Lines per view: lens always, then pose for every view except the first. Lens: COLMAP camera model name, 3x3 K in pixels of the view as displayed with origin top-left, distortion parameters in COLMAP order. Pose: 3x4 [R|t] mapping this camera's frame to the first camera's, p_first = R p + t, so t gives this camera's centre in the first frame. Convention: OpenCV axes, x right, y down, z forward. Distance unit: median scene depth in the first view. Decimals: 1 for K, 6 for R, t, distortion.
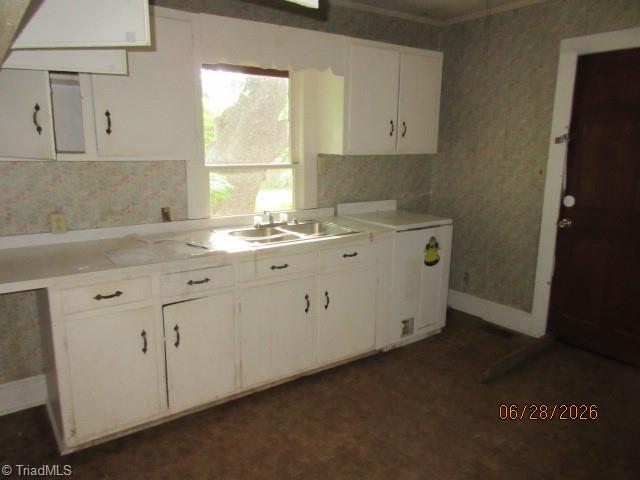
lens RADIAL K [[475.6, 0, 320.3], [0, 475.6, 239.3], [0, 0, 1]] dist [0.000841, -0.003348]
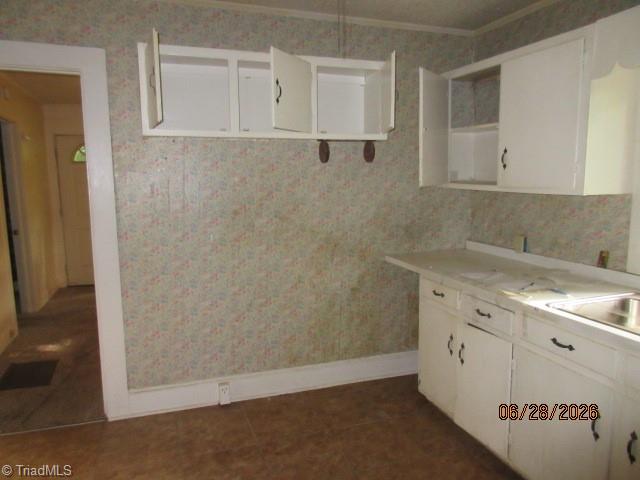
lens RADIAL K [[475.6, 0, 320.3], [0, 475.6, 241.0], [0, 0, 1]] dist [0.000841, -0.003348]
pose [[-0.292936, 0.117646, -0.948867, 0.669421], [-0.191769, 0.965006, 0.178850, -0.147907], [0.936704, 0.234355, -0.260124, 0.792047]]
